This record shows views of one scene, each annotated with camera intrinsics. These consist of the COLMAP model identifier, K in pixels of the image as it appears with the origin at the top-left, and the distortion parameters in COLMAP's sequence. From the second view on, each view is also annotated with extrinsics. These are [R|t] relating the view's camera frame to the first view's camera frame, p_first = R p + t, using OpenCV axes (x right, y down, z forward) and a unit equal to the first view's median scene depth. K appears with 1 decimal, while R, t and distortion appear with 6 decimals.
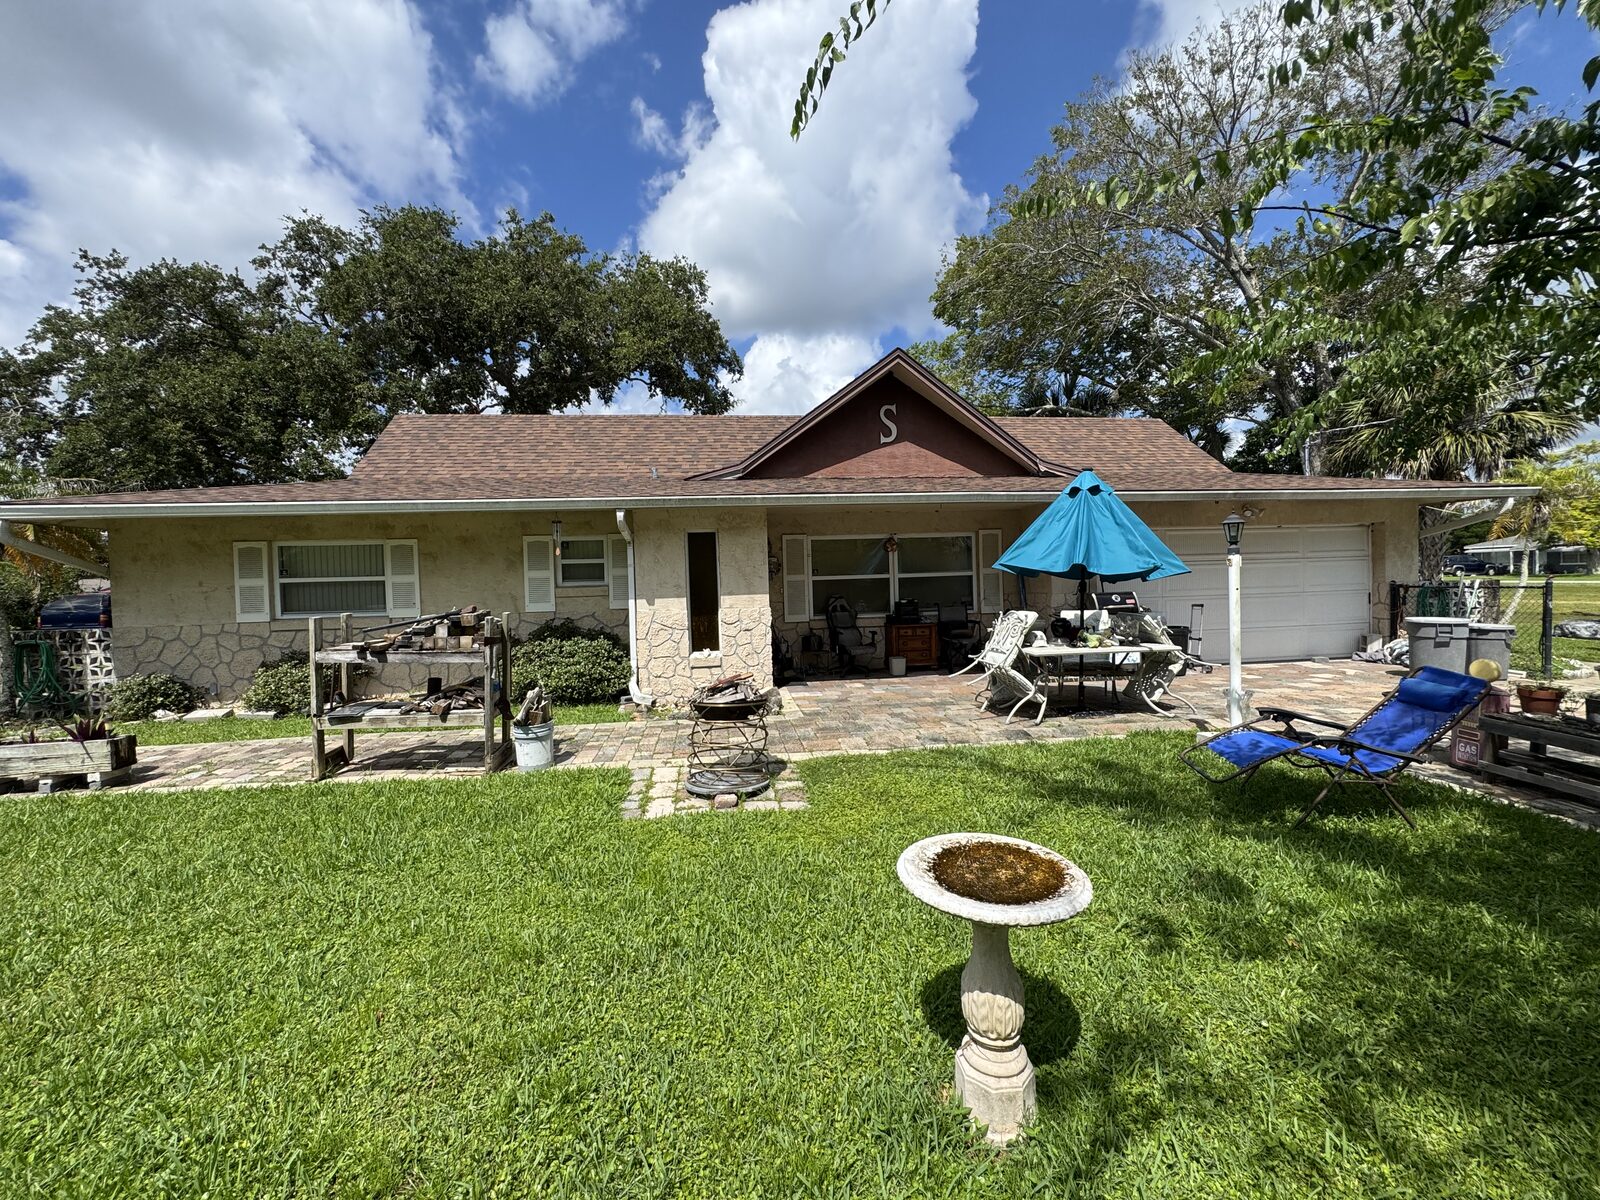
lens RADIAL K [[640.6, 0, 801.2], [0, 640.6, 594.2], [0, 0, 1]] dist [-0.001419, 0.000546]
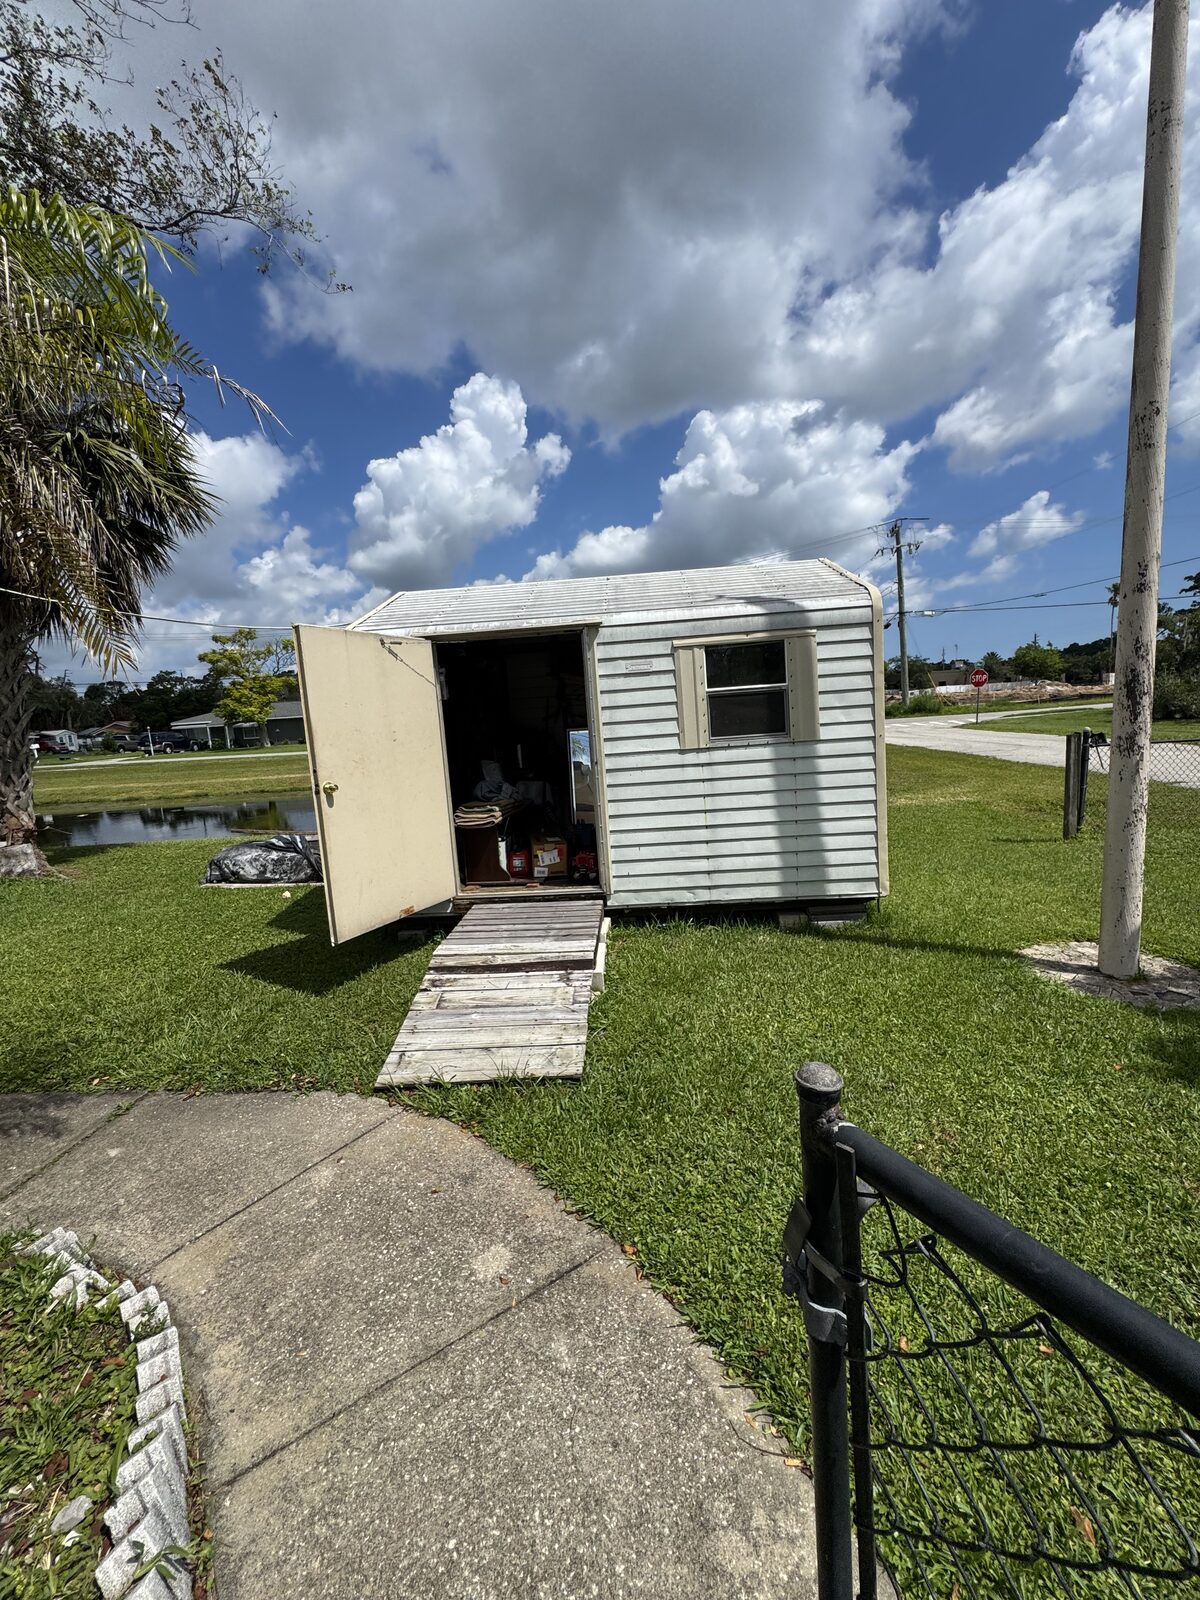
lens RADIAL K [[640.6, 0, 600.9], [0, 640.6, 800.2], [0, 0, 1]] dist [-0.001419, 0.000546]
pose [[0.200472, -0.122668, 0.971989, 1.204636], [0.080645, 0.990829, 0.108413, -0.061428], [-0.976375, 0.056653, 0.208526, 0.933427]]
